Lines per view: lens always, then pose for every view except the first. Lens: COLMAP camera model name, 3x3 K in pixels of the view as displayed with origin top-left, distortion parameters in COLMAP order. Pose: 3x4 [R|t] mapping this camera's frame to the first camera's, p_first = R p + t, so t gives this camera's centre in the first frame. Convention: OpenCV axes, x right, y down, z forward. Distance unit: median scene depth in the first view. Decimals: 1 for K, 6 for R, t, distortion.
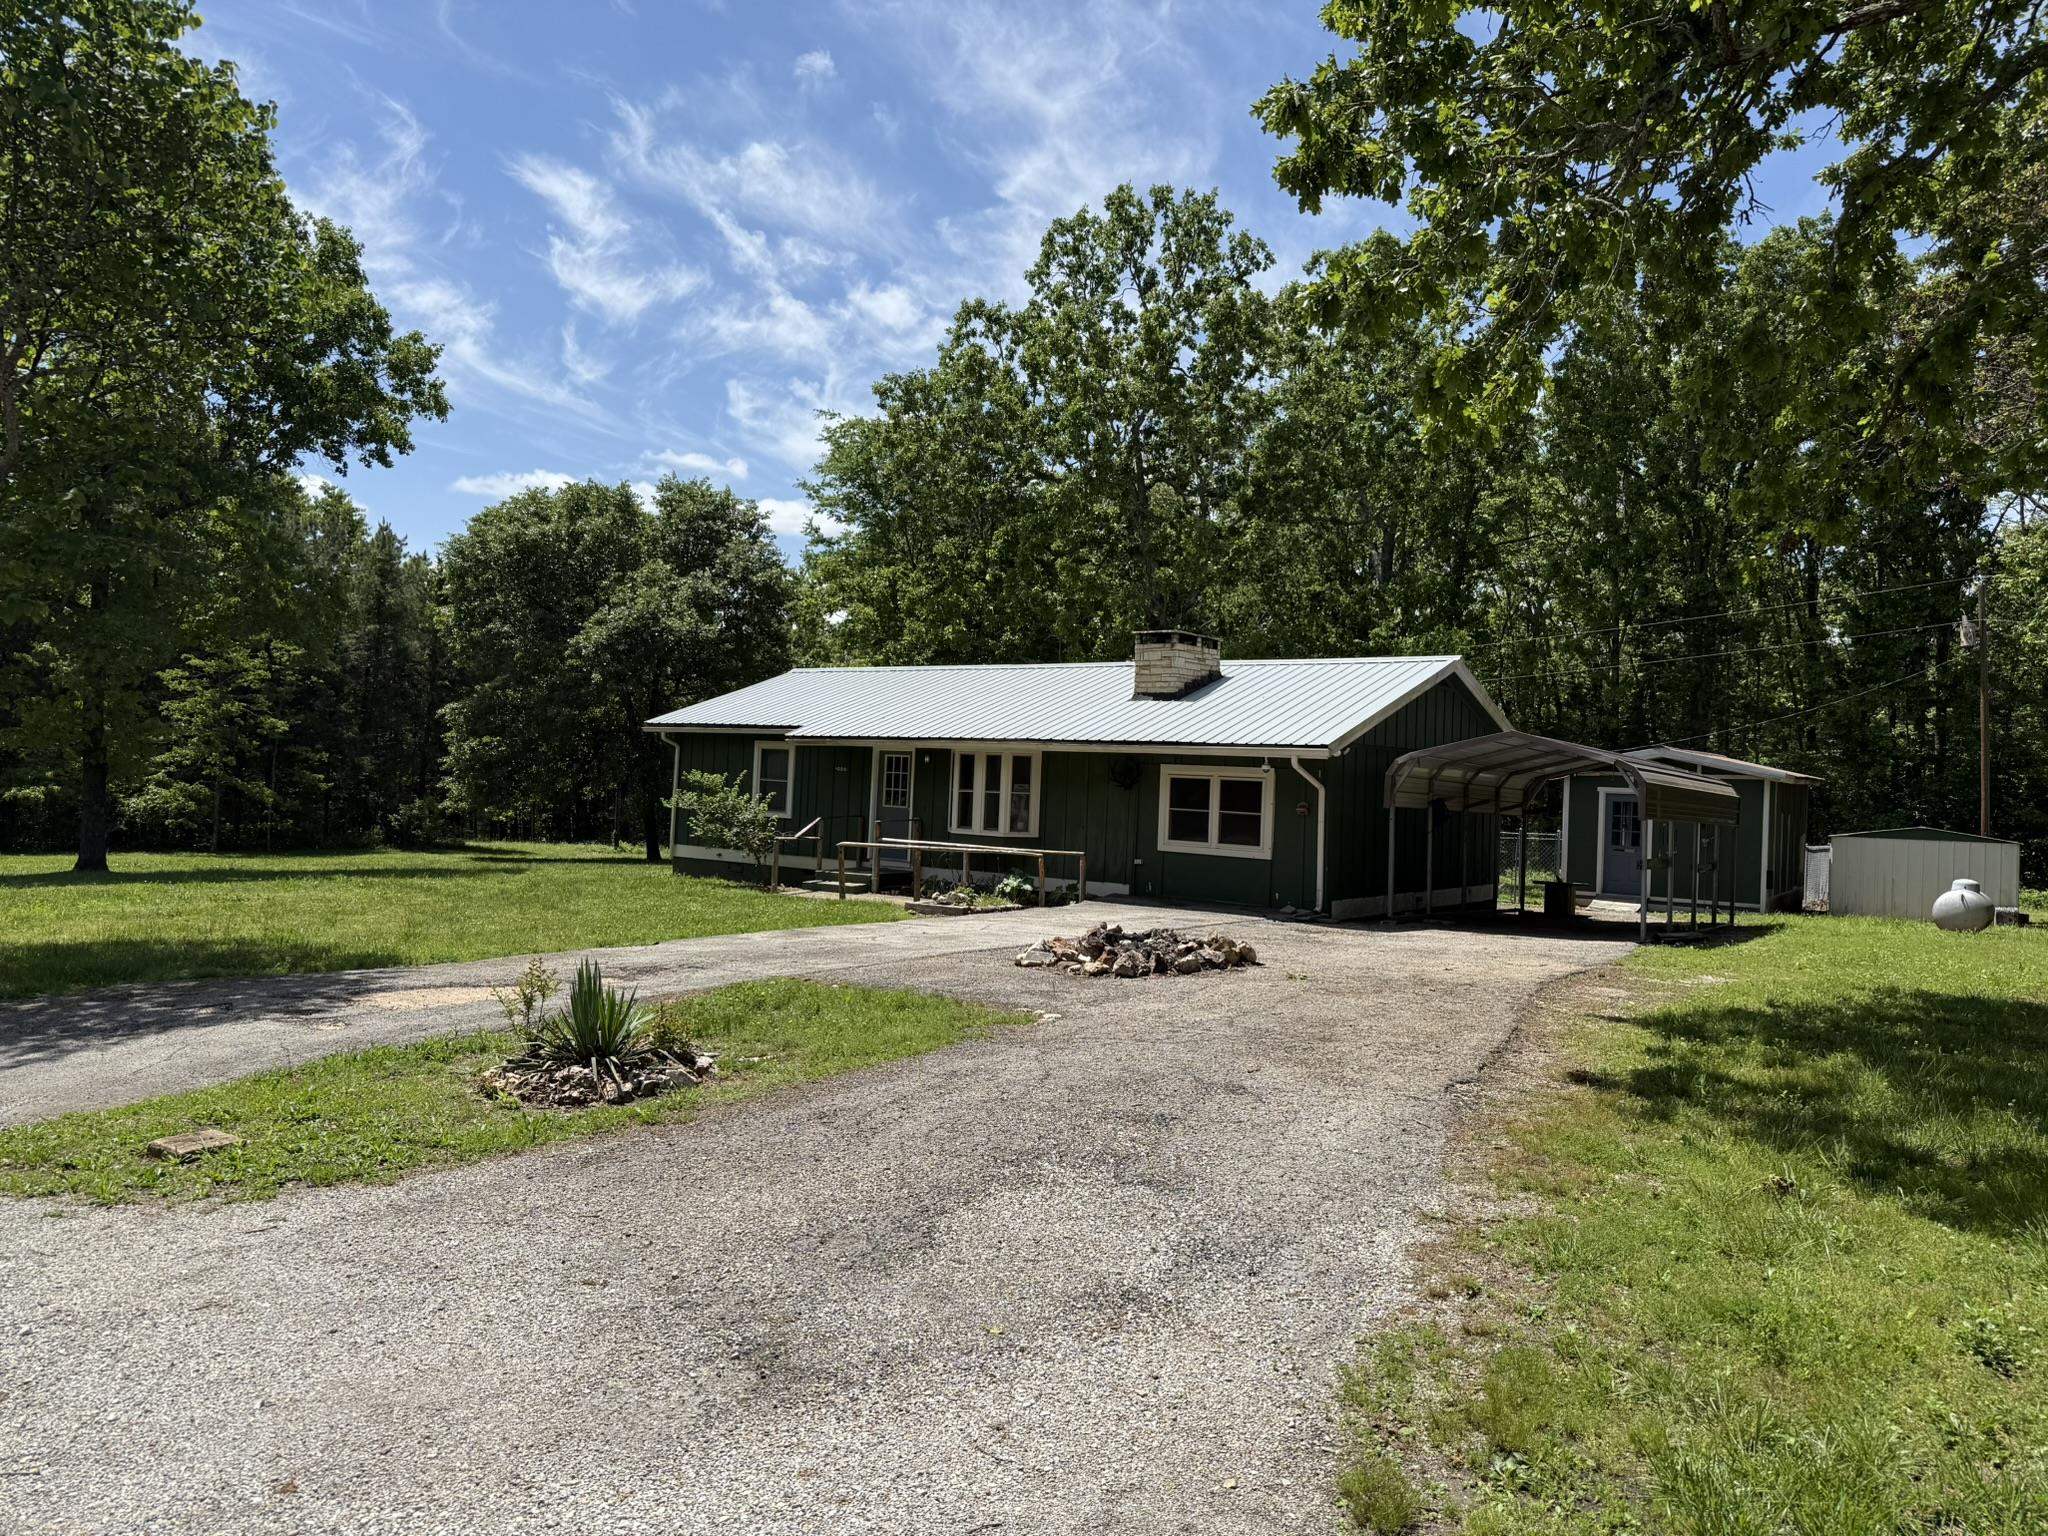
lens RADIAL K [[1459.6, 0, 1033.7], [0, 1459.6, 762.7], [0, 0, 1]] dist [0.047847, -0.039156]
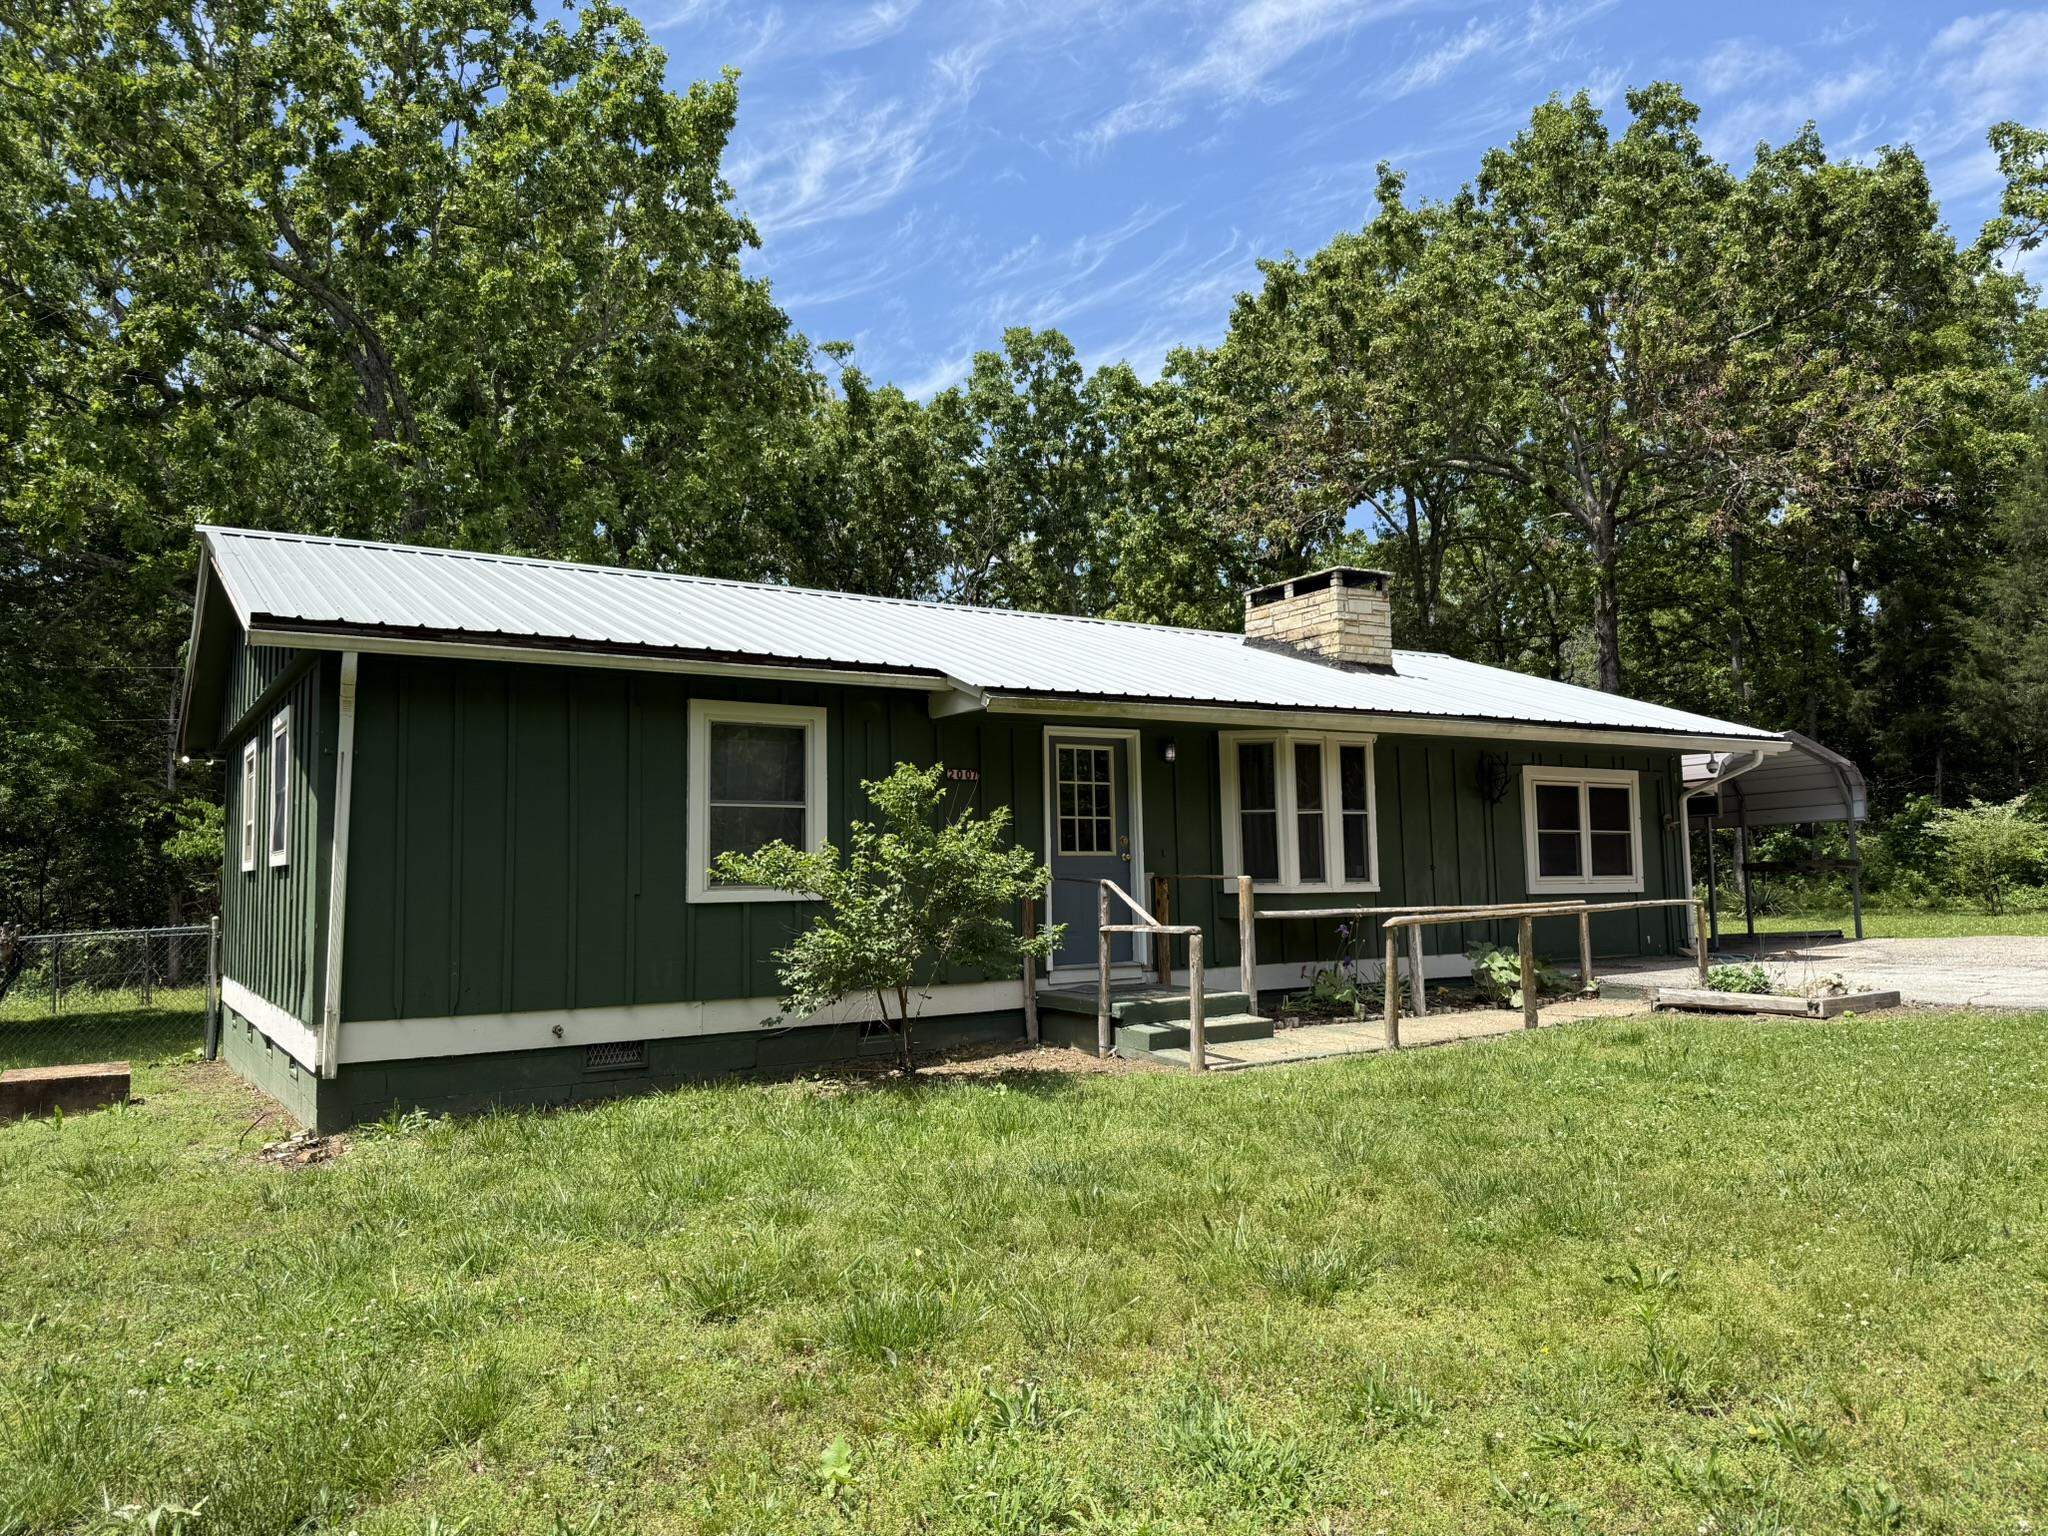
lens RADIAL K [[1459.6, 0, 1030.4], [0, 1459.6, 759.5], [0, 0, 1]] dist [0.047847, -0.039156]
pose [[0.362176, 0.035710, 0.931426, -0.626382], [0.024415, 0.998560, -0.047777, 0.025090], [-0.931790, 0.040045, 0.360782, 0.970347]]
